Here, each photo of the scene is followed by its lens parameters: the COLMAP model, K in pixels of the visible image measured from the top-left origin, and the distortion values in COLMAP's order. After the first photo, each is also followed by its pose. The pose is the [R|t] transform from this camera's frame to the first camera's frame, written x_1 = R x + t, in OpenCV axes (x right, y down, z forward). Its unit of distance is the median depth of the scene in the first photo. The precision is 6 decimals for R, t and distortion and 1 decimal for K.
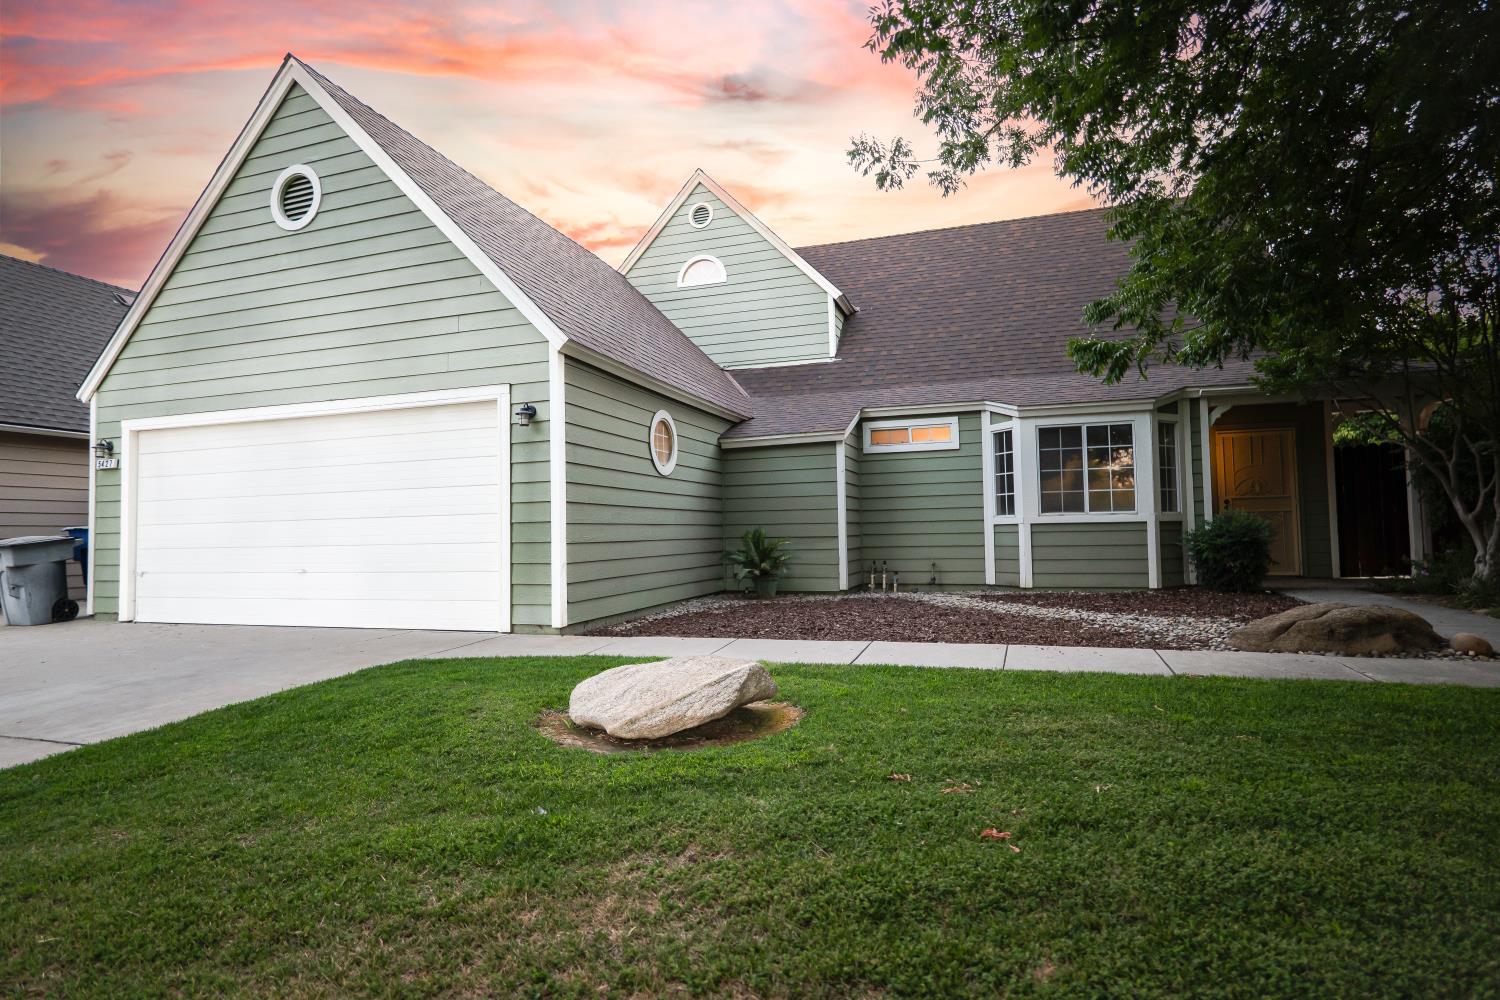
lens RADIAL K [[786.0, 0, 746.1], [0, 786.0, 505.0], [0, 0, 1]] dist [-0.014165, 0.007611]
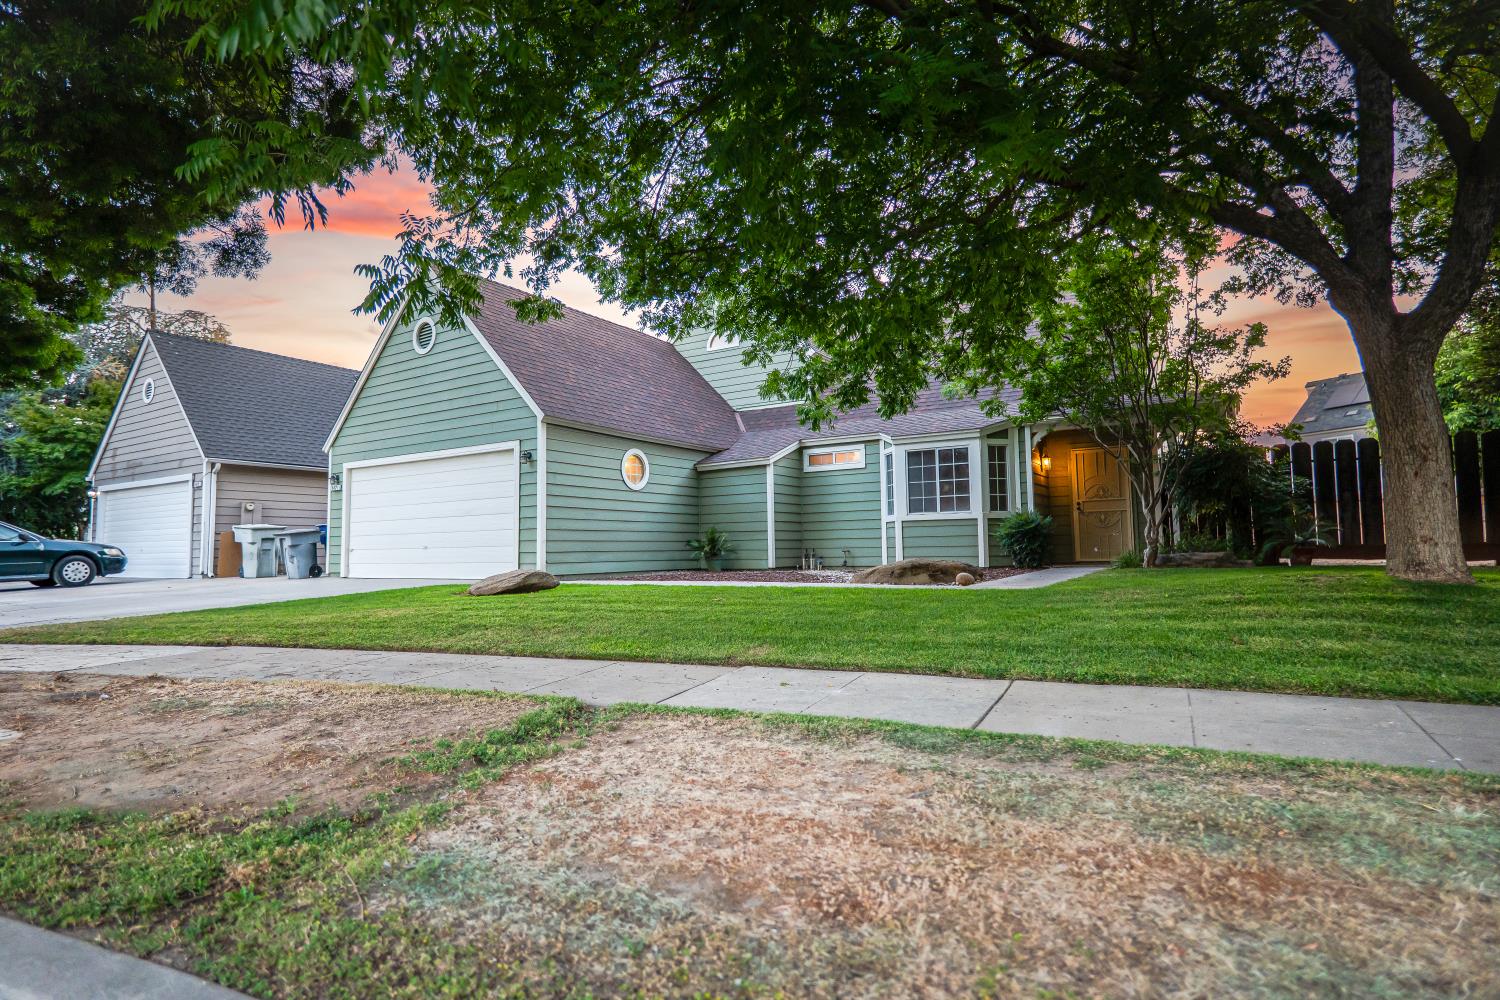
lens RADIAL K [[779.0, 0, 744.7], [0, 779.0, 503.7], [0, 0, 1]] dist [-0.015016, 0.014944]
pose [[0.969500, -0.010168, -0.244880, 0.440364], [0.005183, 0.999766, -0.020995, 0.021398], [0.245036, 0.019086, 0.969326, -0.411986]]
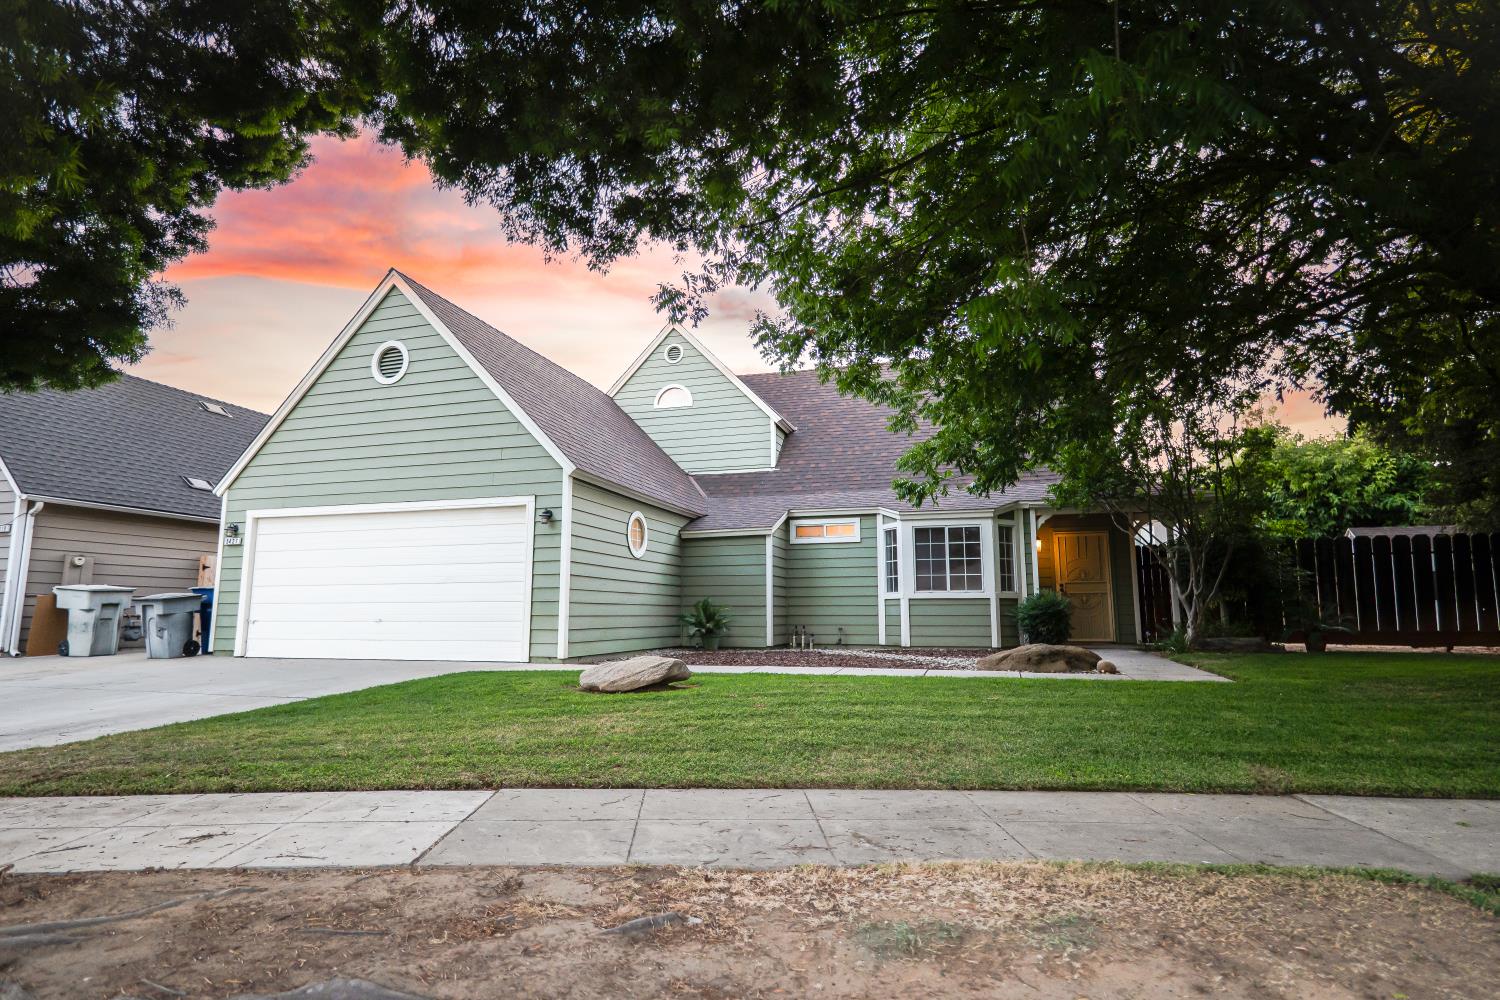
lens RADIAL K [[785.1, 0, 746.9], [0, 785.1, 508.5], [0, 0, 1]] dist [-0.018141, 0.014323]
pose [[0.999382, 0.021235, 0.028022, 0.044350], [-0.018328, 0.994800, -0.100184, 0.009927], [-0.030004, 0.099608, 0.994574, -0.356238]]
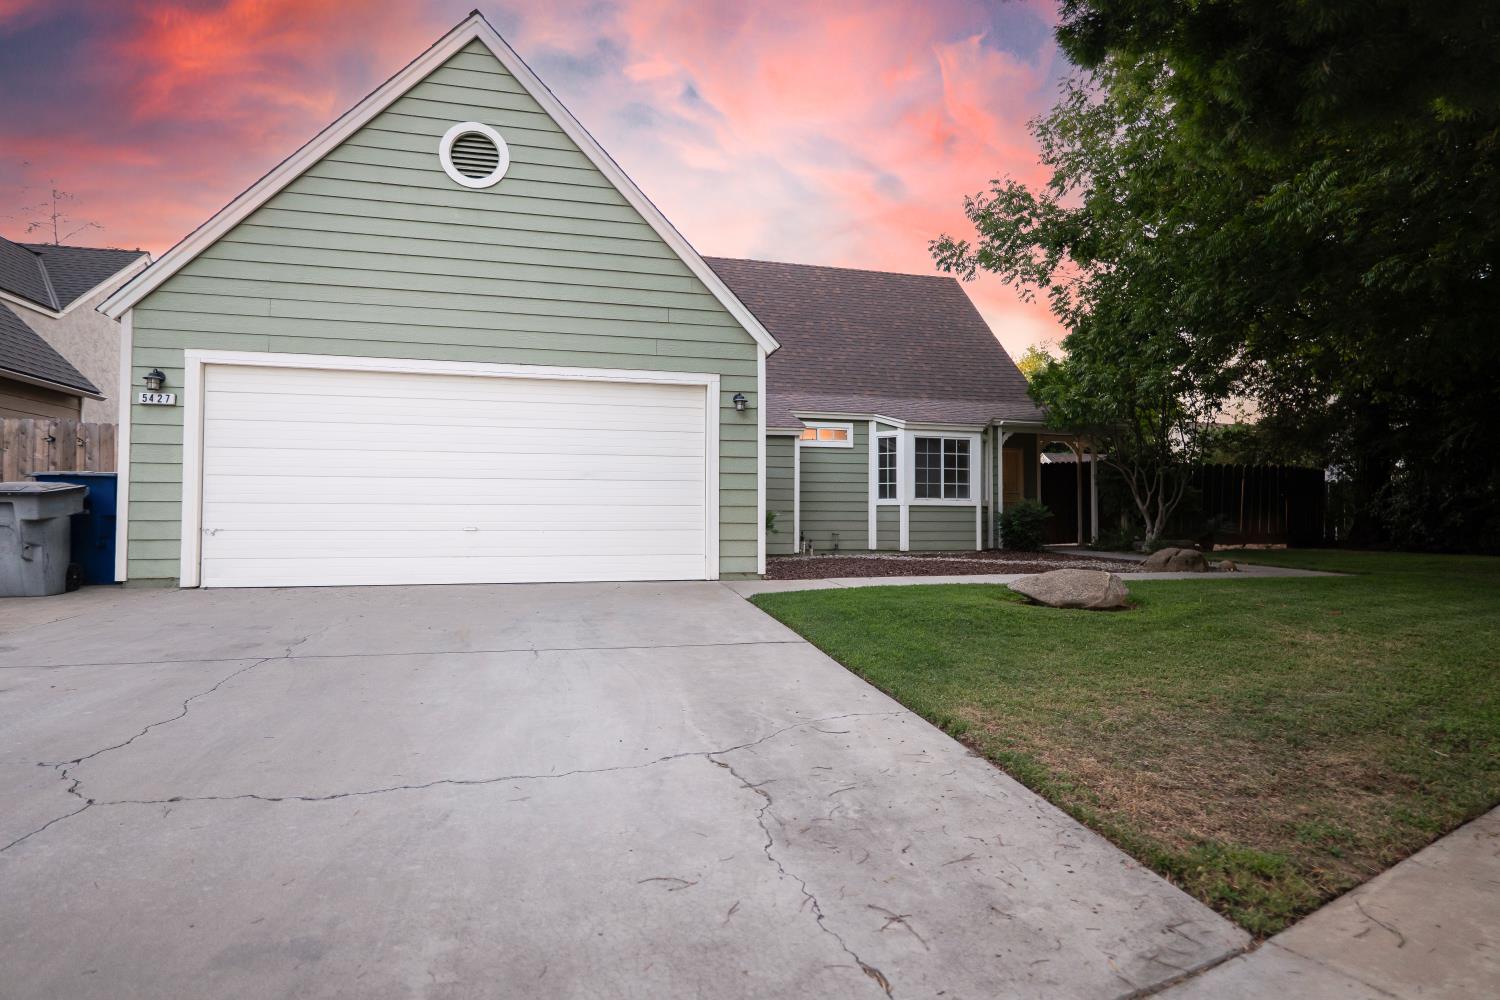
lens RADIAL K [[784.7, 0, 754.9], [0, 784.7, 499.3], [0, 0, 1]] dist [-0.005230, 0.000961]
pose [[0.843393, 0.033745, 0.536236, -0.633104], [-0.038559, 0.999254, -0.002236, 0.027243], [-0.535912, -0.018791, 0.844065, -0.035034]]
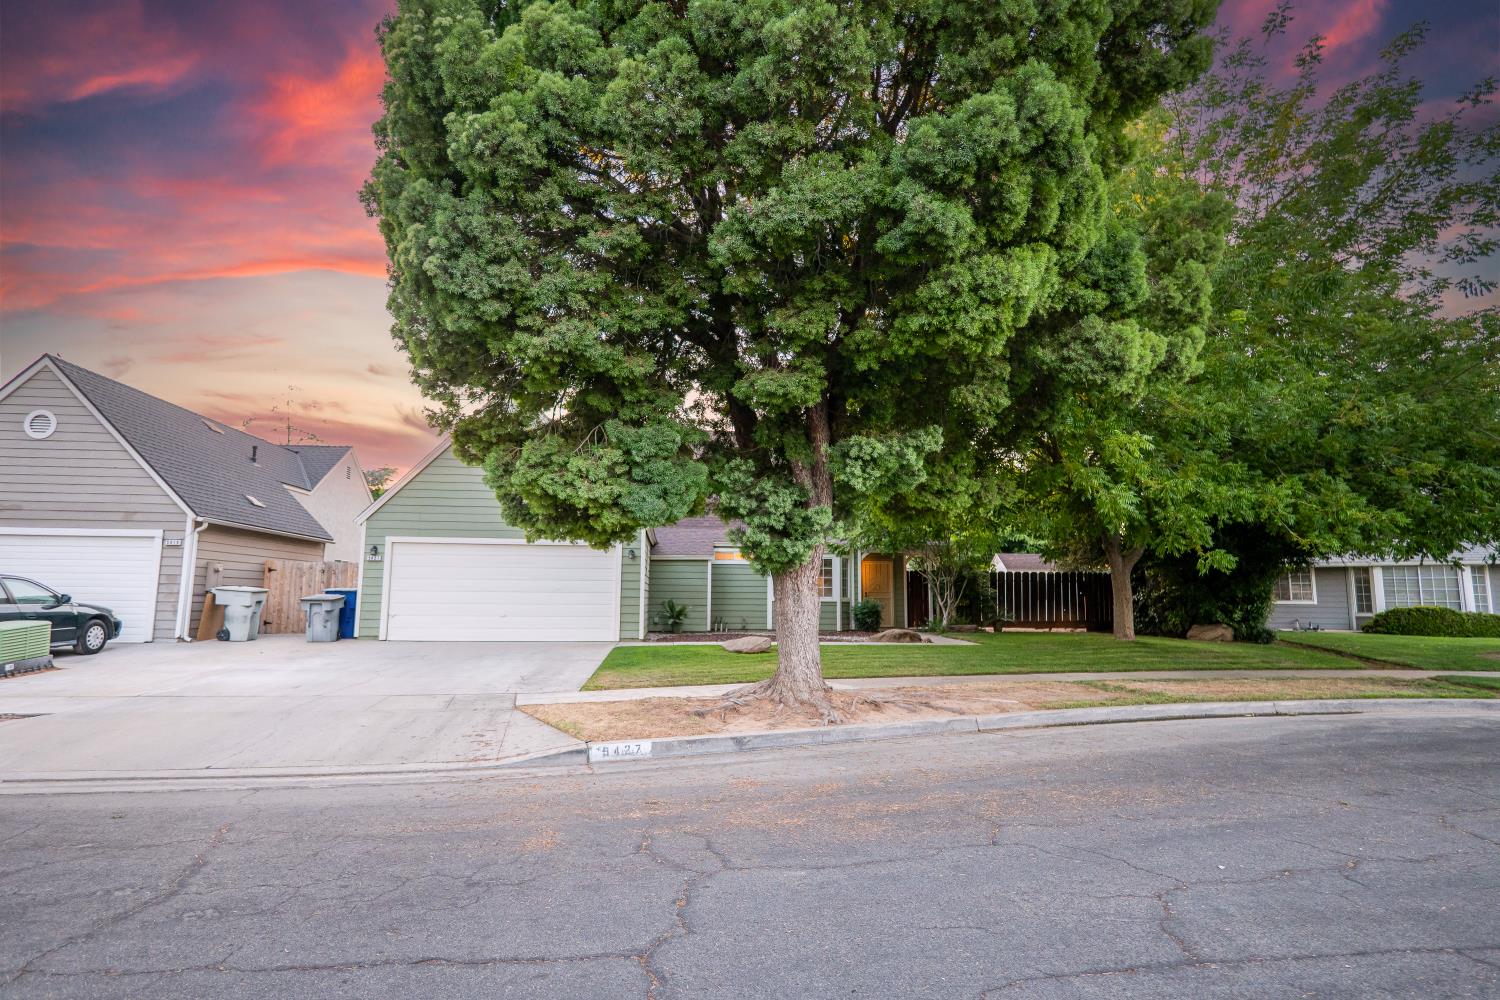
lens RADIAL K [[785.1, 0, 746.9], [0, 785.1, 508.5], [0, 0, 1]] dist [-0.018141, 0.014323]
pose [[0.914020, 0.072775, 0.399088, -0.660535], [-0.039467, 0.995063, -0.091062, -0.030463], [-0.403745, 0.067481, 0.912379, -1.001496]]
